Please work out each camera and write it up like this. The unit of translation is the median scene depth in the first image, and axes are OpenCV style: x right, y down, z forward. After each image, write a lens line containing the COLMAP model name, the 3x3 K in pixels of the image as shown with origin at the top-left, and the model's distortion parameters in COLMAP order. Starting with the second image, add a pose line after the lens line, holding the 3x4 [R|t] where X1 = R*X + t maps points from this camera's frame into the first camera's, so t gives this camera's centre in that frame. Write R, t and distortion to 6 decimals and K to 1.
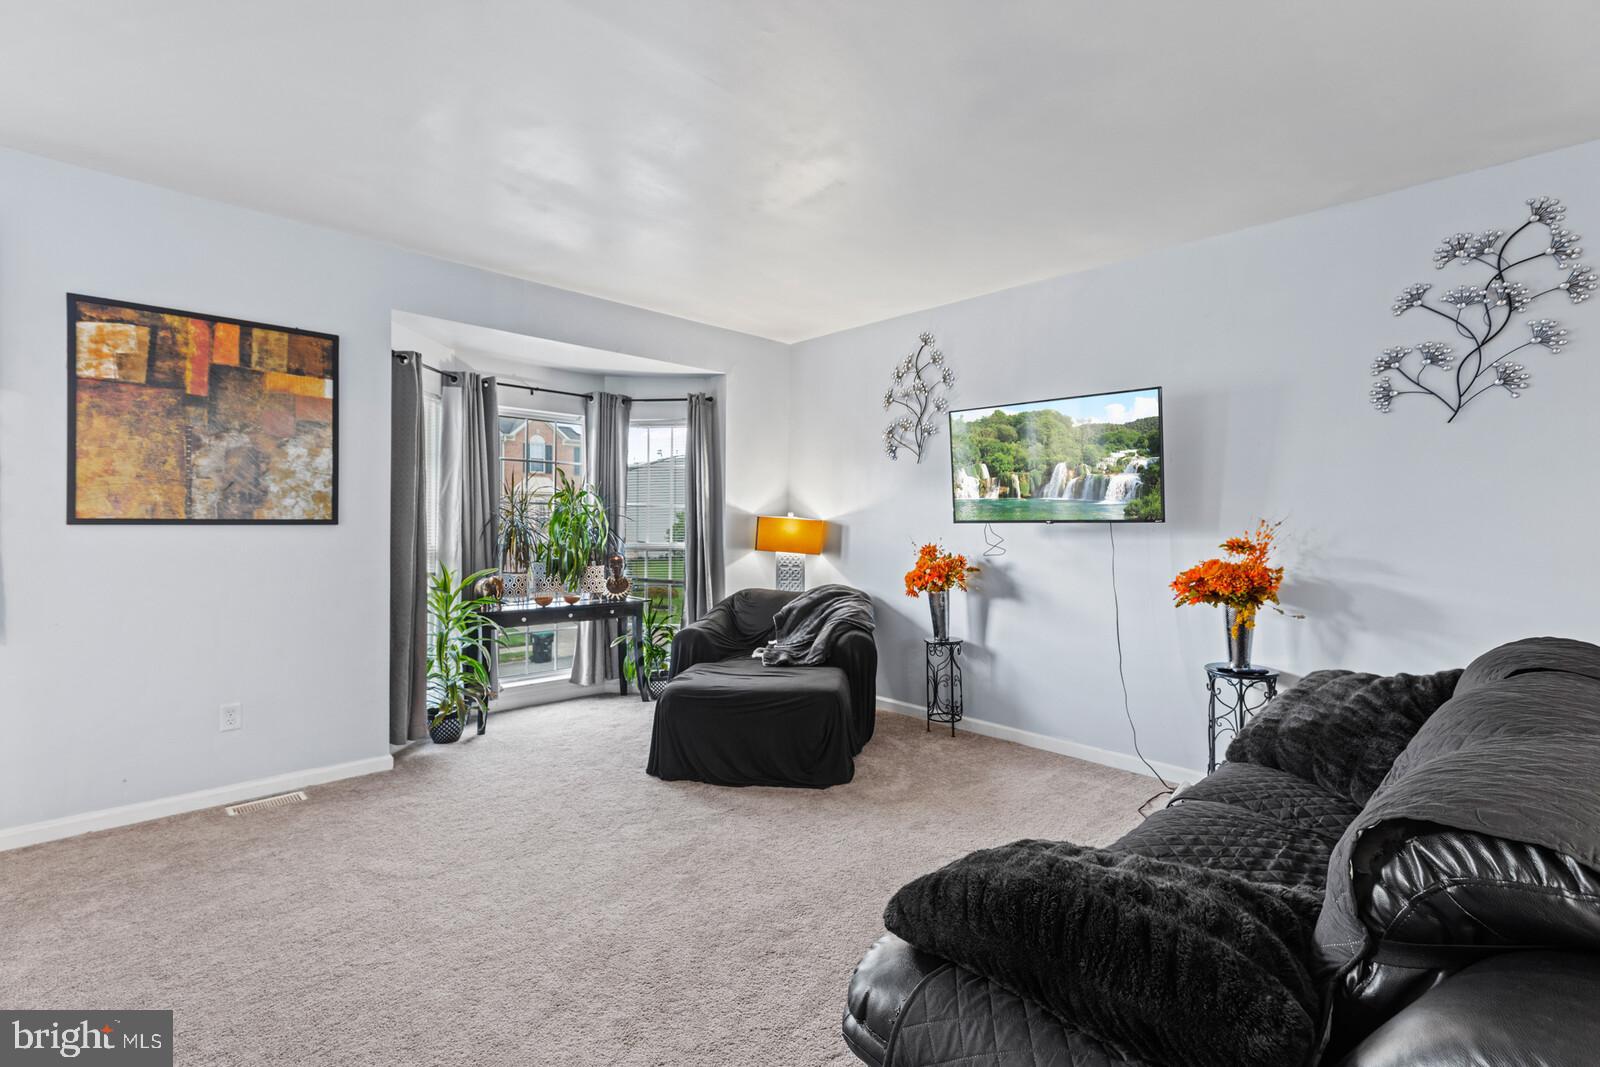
lens RADIAL K [[711.1, 0, 792.6], [0, 711.1, 526.5], [0, 0, 1]] dist [0.000913, 0.000885]
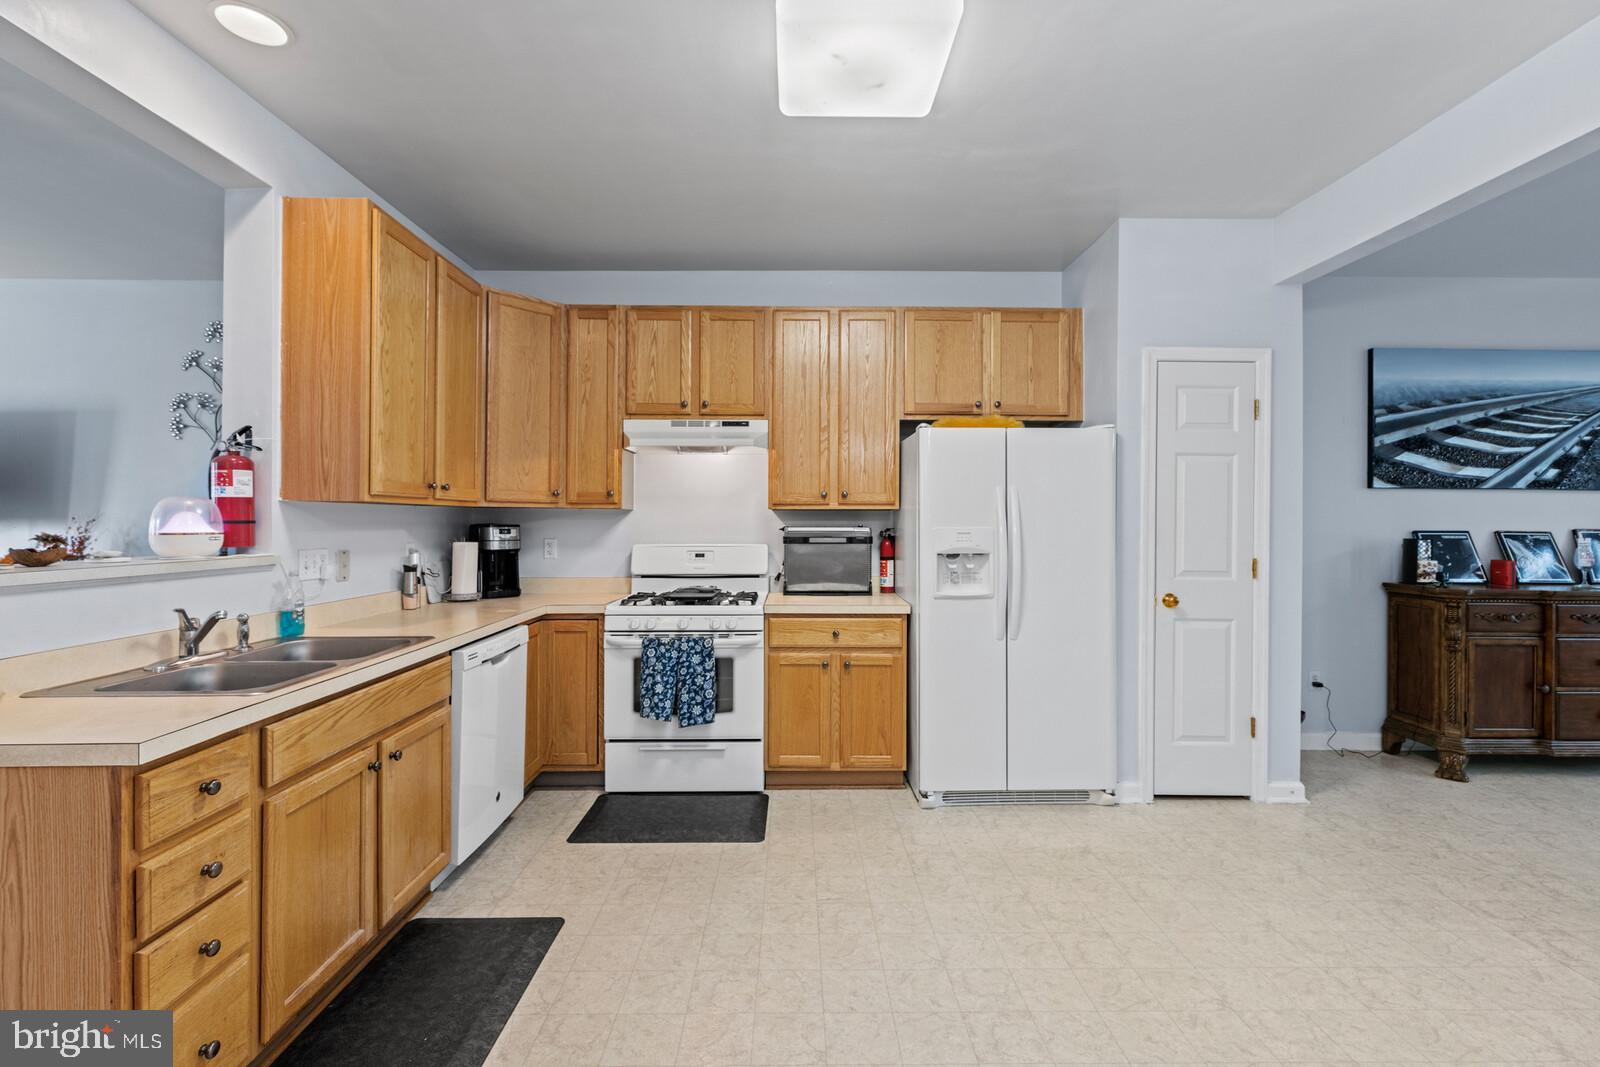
lens RADIAL K [[711.1, 0, 790.4], [0, 711.1, 529.7], [0, 0, 1]] dist [0.000913, 0.000885]
pose [[0.684321, -0.004134, 0.729169, 0.602819], [0.010612, 0.999934, -0.004290, 0.032141], [-0.729103, 0.010674, 0.684320, -0.763587]]
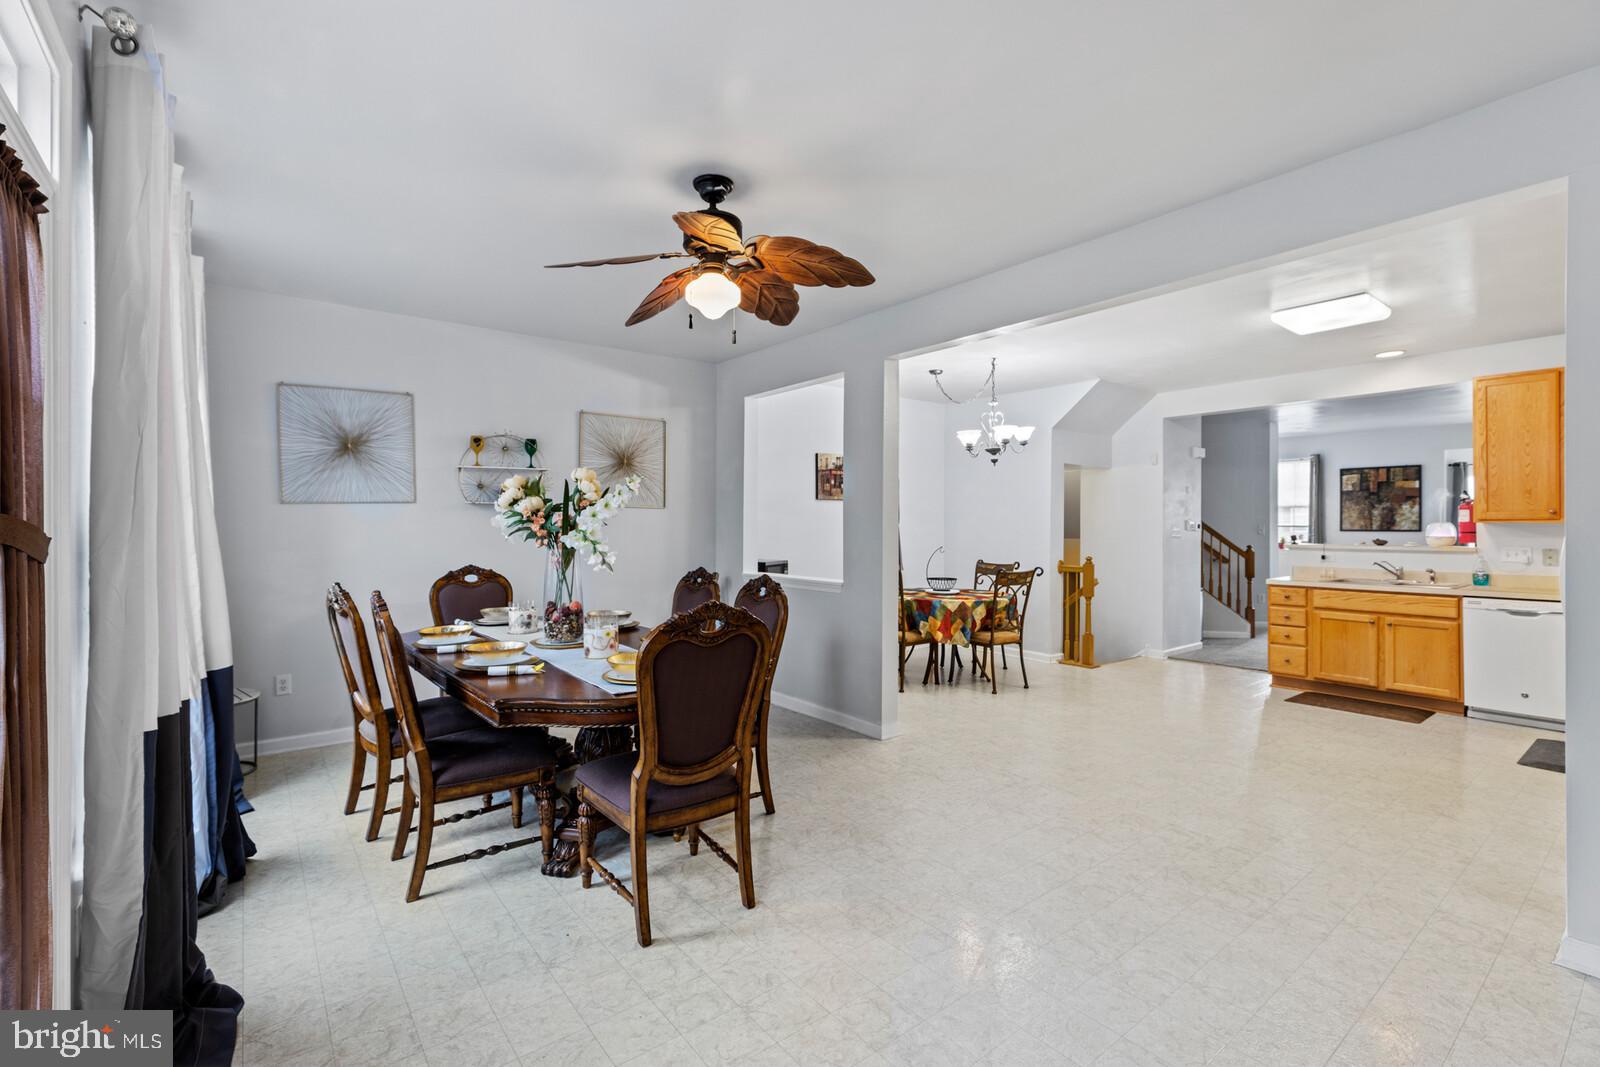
lens RADIAL K [[711.1, 0, 805.8], [0, 711.1, 529.3], [0, 0, 1]] dist [0.000913, 0.000885]
pose [[-0.093138, -0.003641, -0.995647, 2.550376], [-0.018920, 0.999819, -0.001887, 0.041205], [0.995473, 0.018662, -0.093190, -1.236963]]
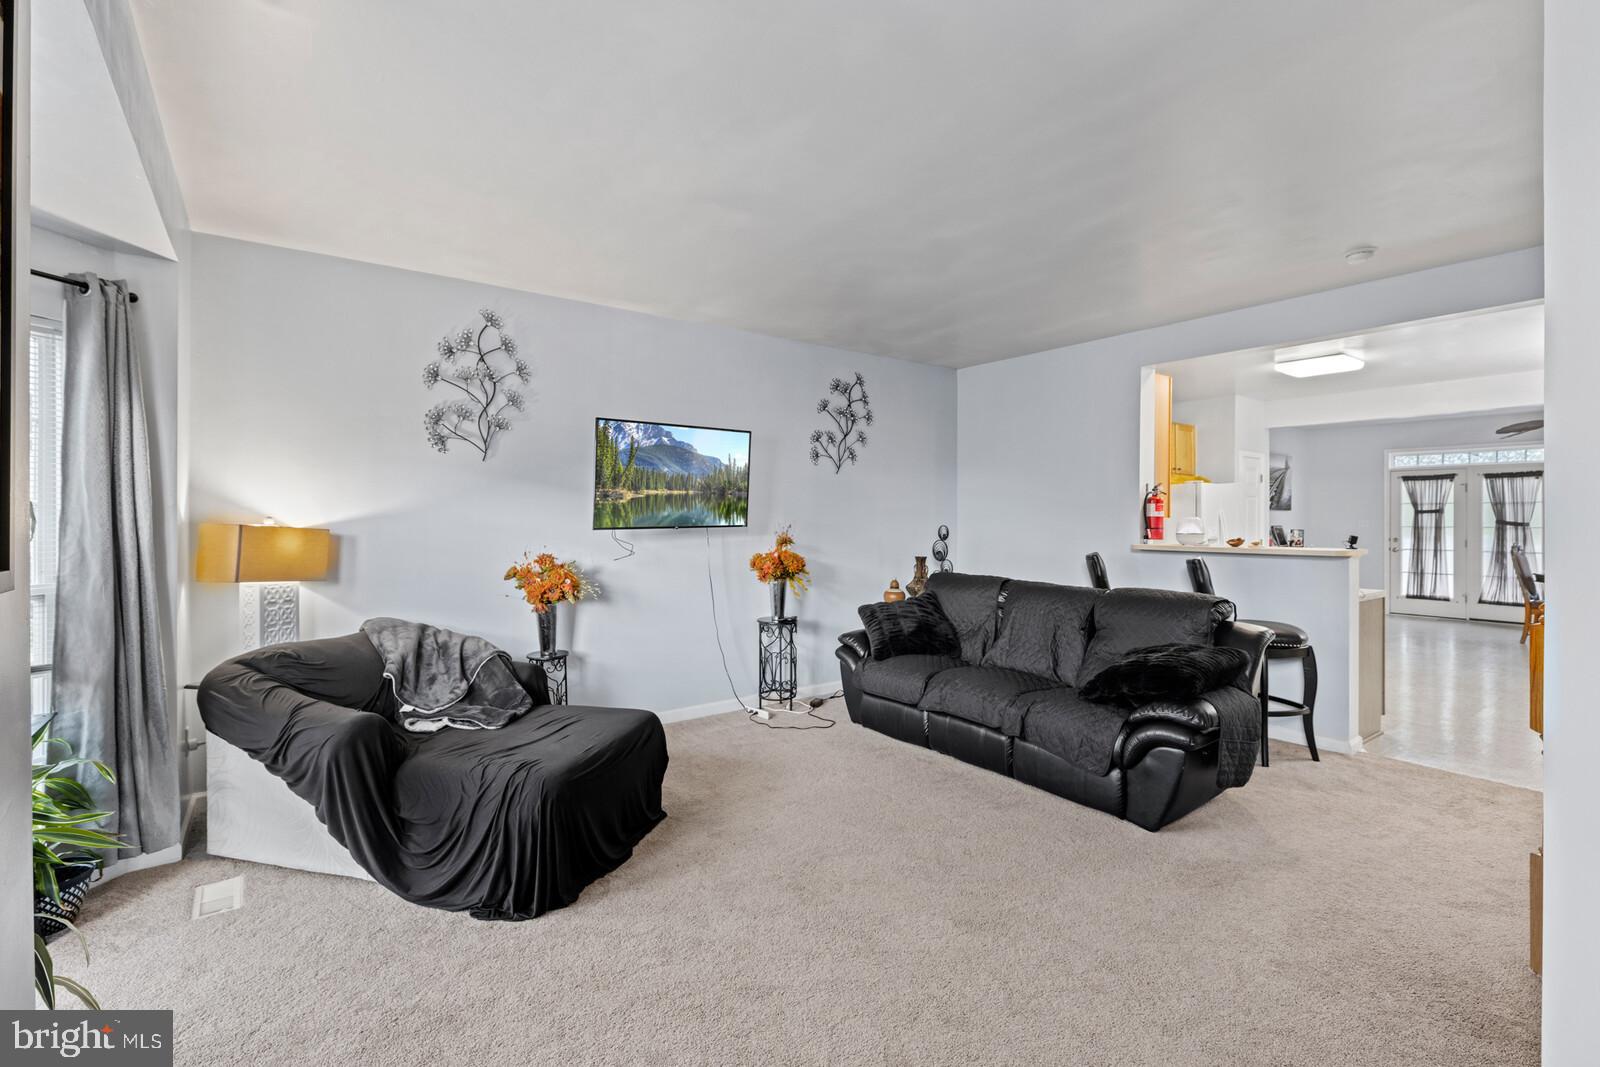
lens RADIAL K [[711.1, 0, 794.2], [0, 711.1, 527.0], [0, 0, 1]] dist [0.000913, 0.000885]
pose [[0.134041, -0.004924, 0.990964, -0.932369], [0.020290, 0.999792, 0.002224, -0.004973], [-0.990768, 0.019809, 0.134113, 0.771508]]
